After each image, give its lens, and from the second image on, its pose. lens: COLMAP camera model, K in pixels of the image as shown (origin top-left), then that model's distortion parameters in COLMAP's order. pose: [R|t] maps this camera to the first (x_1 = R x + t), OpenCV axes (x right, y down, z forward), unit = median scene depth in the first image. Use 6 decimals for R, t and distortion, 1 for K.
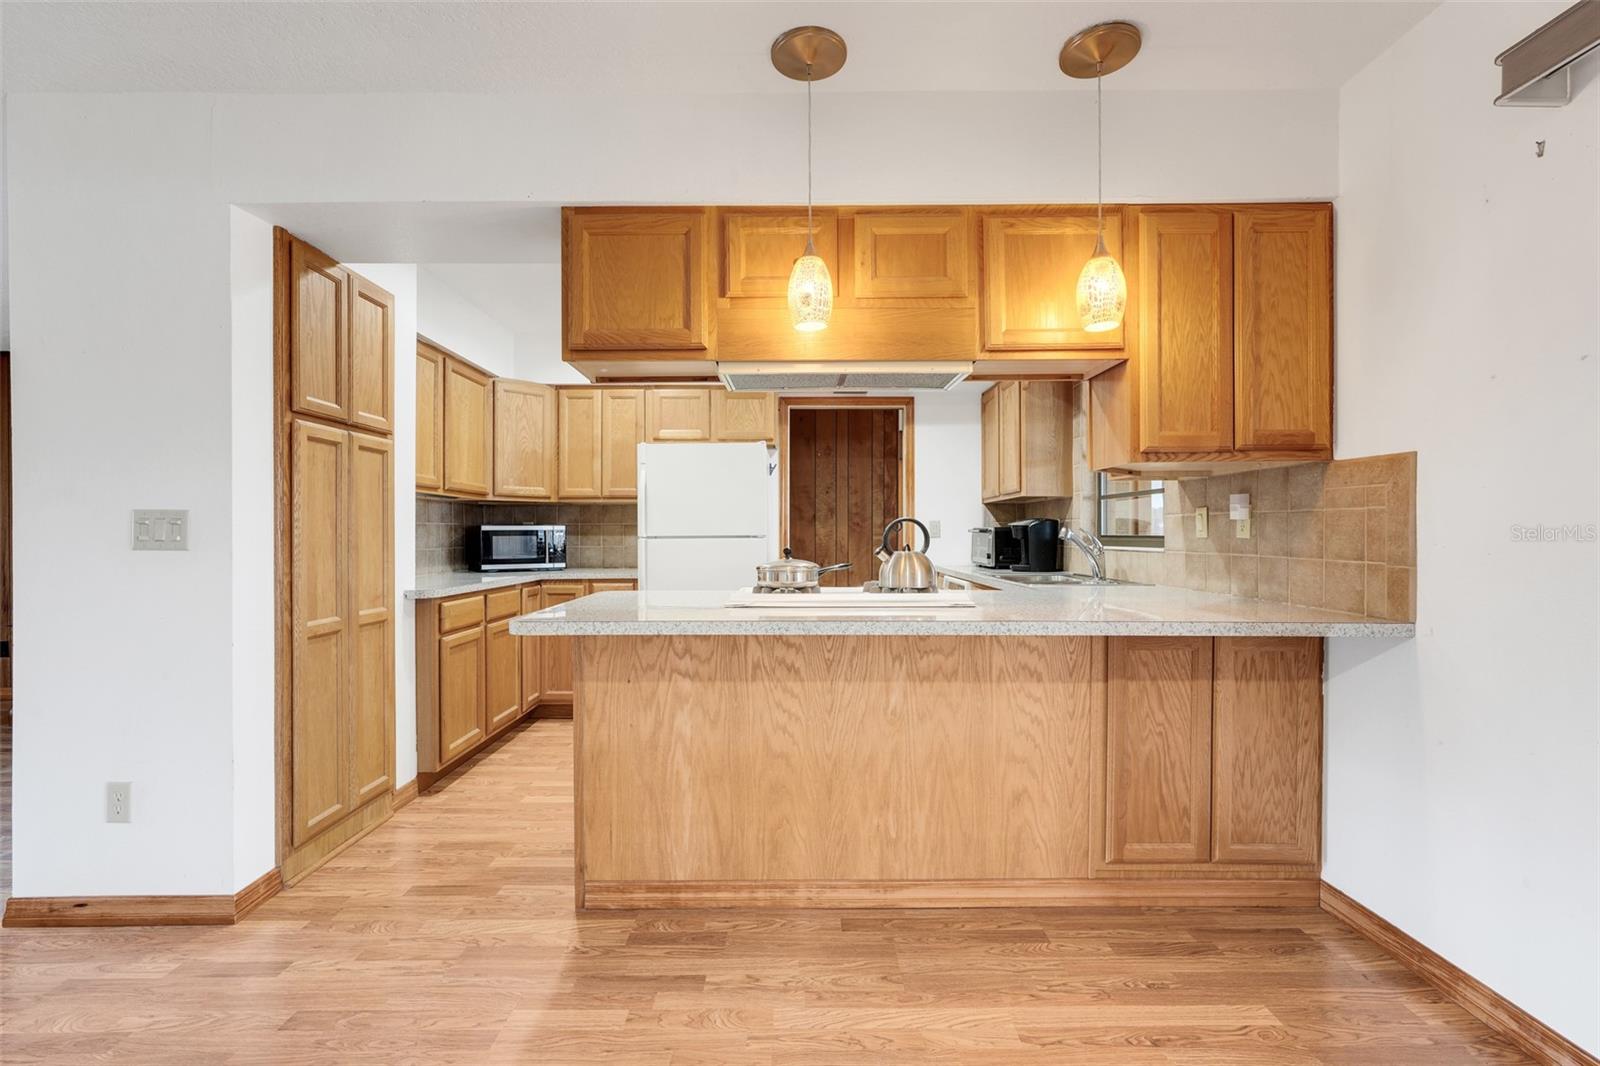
lens RADIAL K [[709.8, 0, 795.7], [0, 709.8, 531.5], [0, 0, 1]] dist [-0.004719, 0.000261]
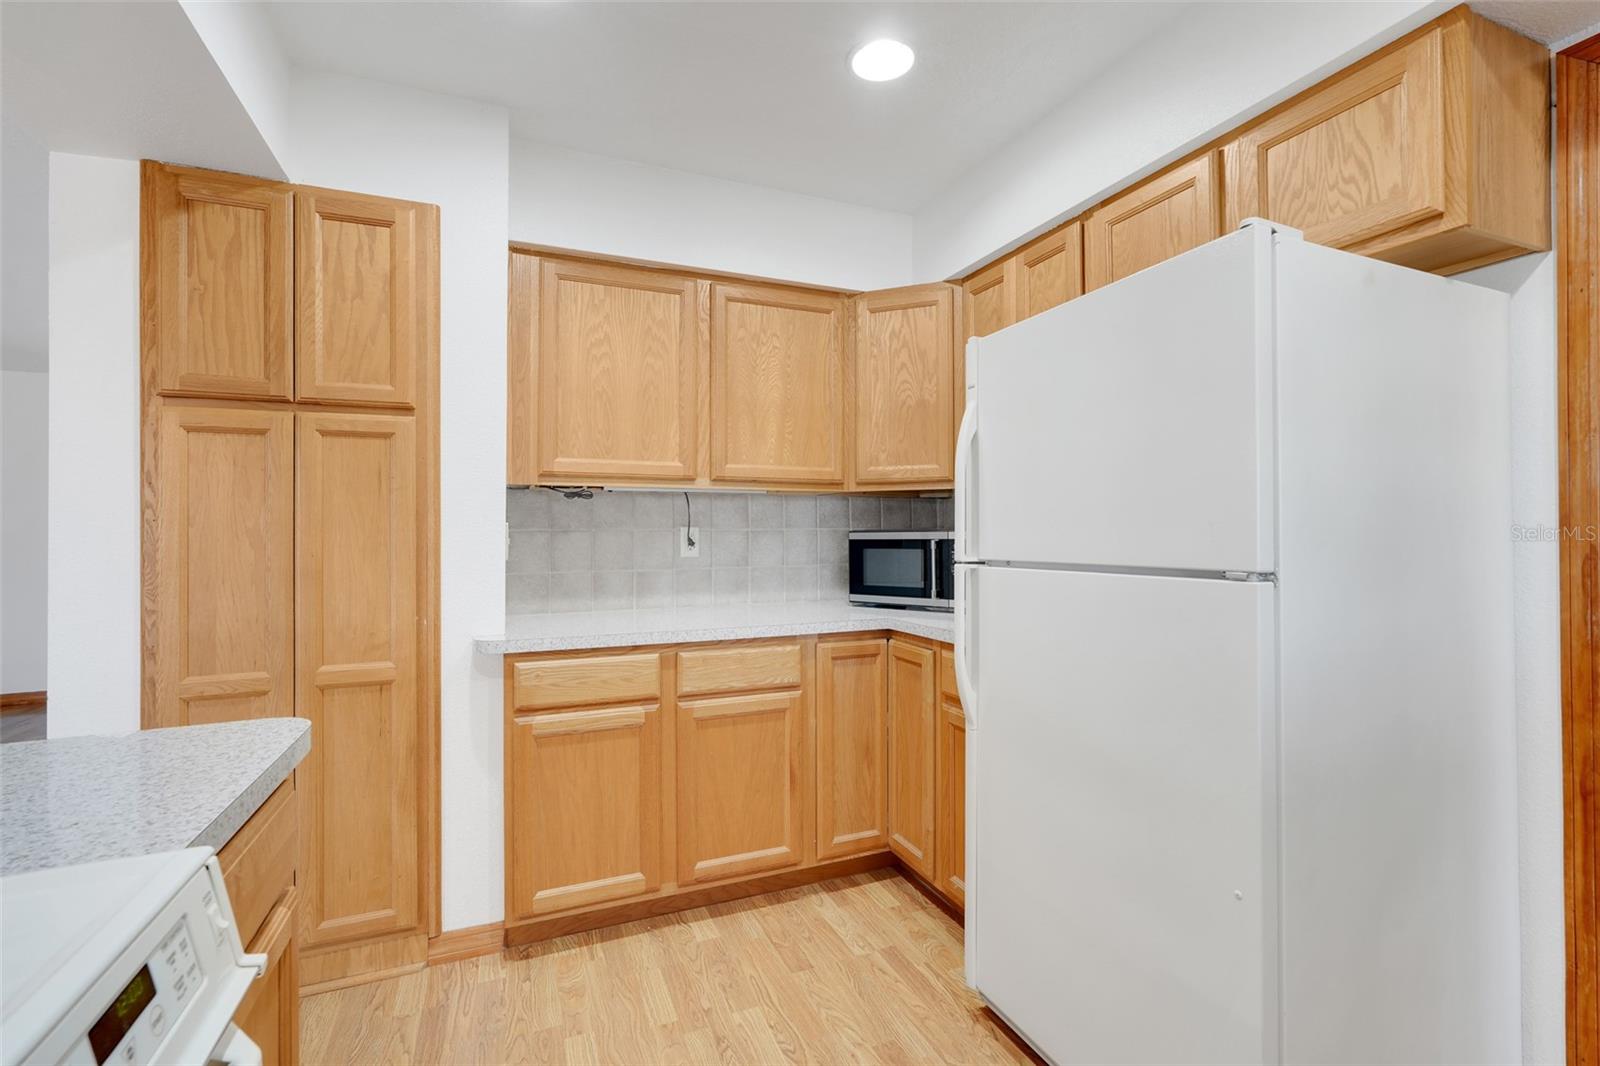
lens RADIAL K [[709.7, 0, 798.3], [0, 709.7, 524.3], [0, 0, 1]] dist [-0.003841, 0.000314]
pose [[0.382563, -0.006511, -0.923907, 0.140627], [0.007829, 0.999962, -0.003805, -0.014278], [0.923896, -0.005777, 0.382599, 0.766587]]
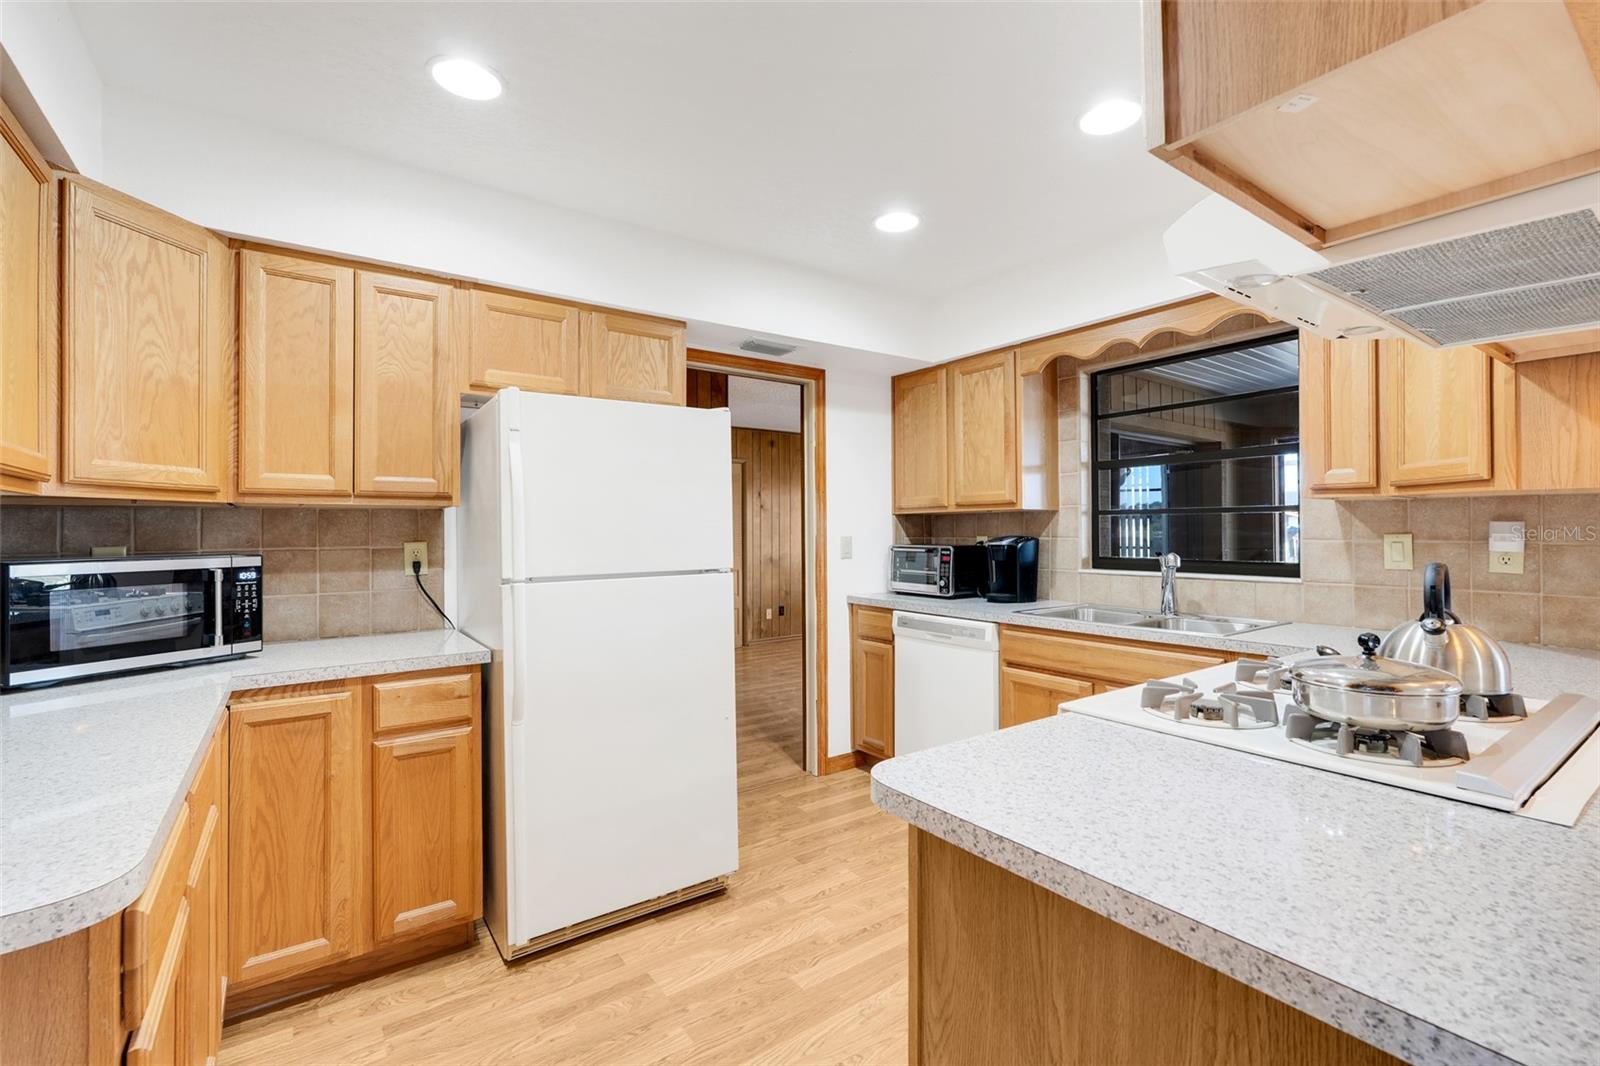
lens RADIAL K [[709.7, 0, 798.3], [0, 709.7, 524.3], [0, 0, 1]] dist [-0.003841, 0.000314]
pose [[0.813474, 0.002756, 0.581595, -0.350164], [0.001905, 0.999971, -0.007404, -0.027766], [-0.581598, 0.007131, 0.813445, 0.503590]]
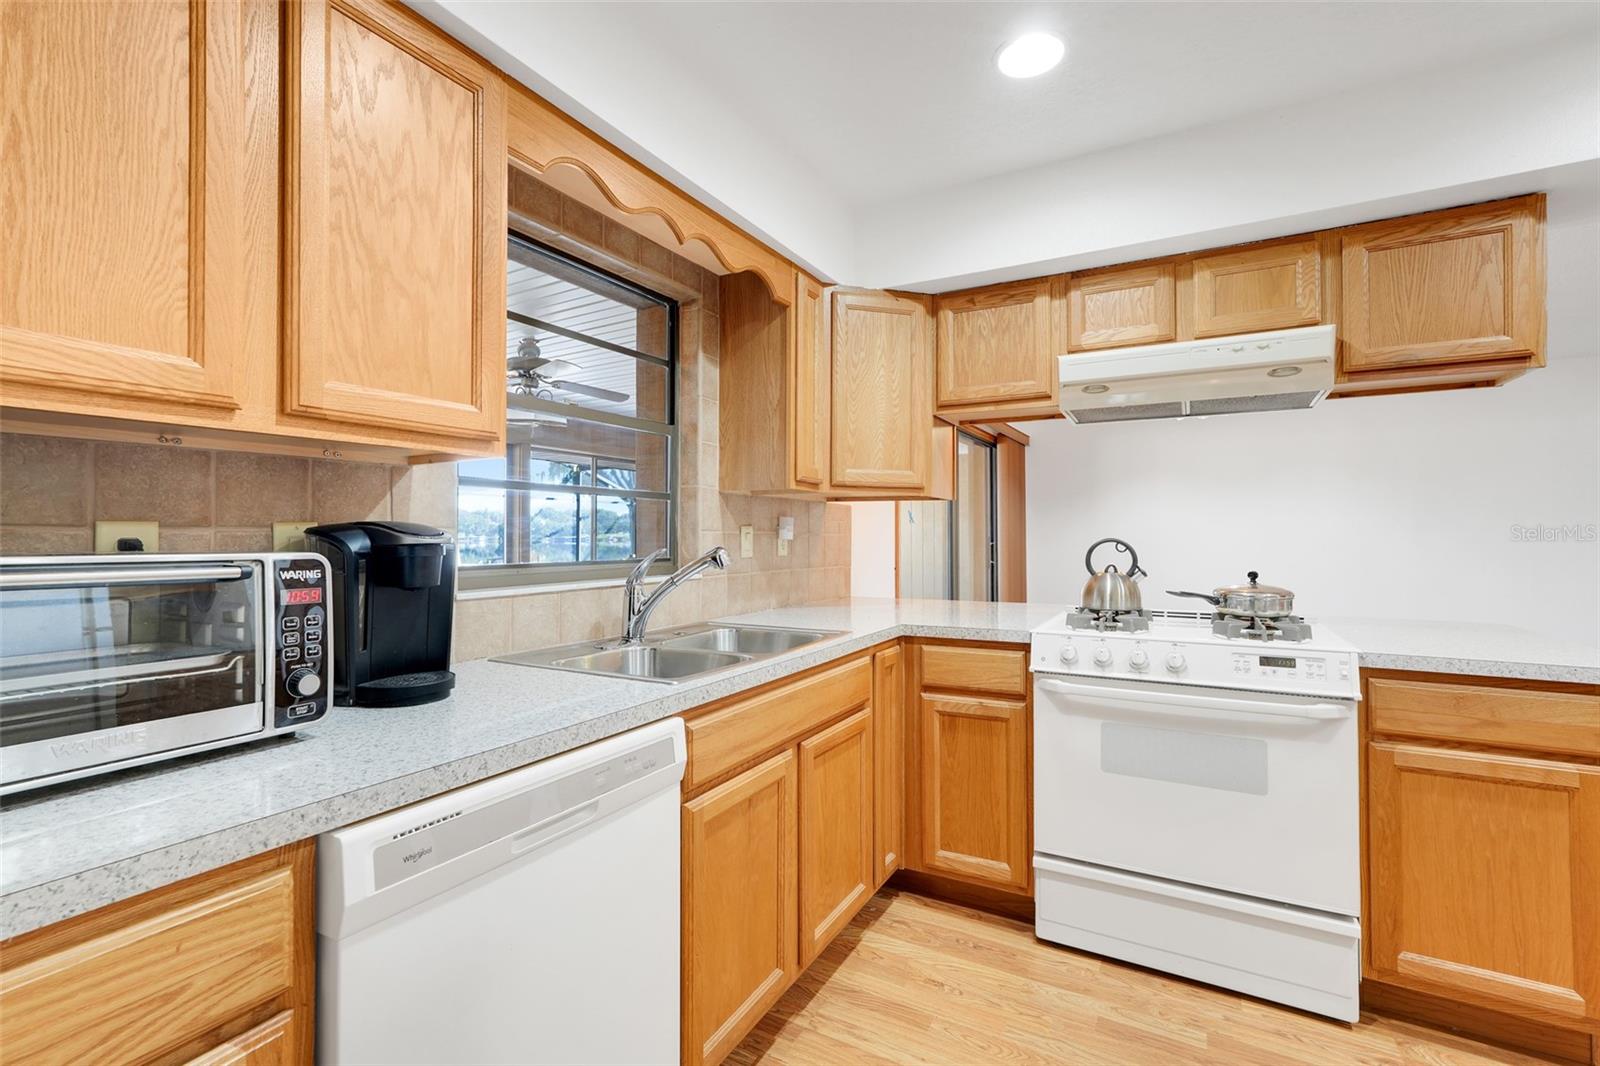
lens RADIAL K [[709.8, 0, 795.7], [0, 709.8, 531.5], [0, 0, 1]] dist [-0.004719, 0.000261]
pose [[-0.869030, 0.008828, 0.494681, 0.033111], [0.004085, 0.999935, -0.010668, -0.010935], [-0.494742, -0.007250, -0.869009, 1.238454]]
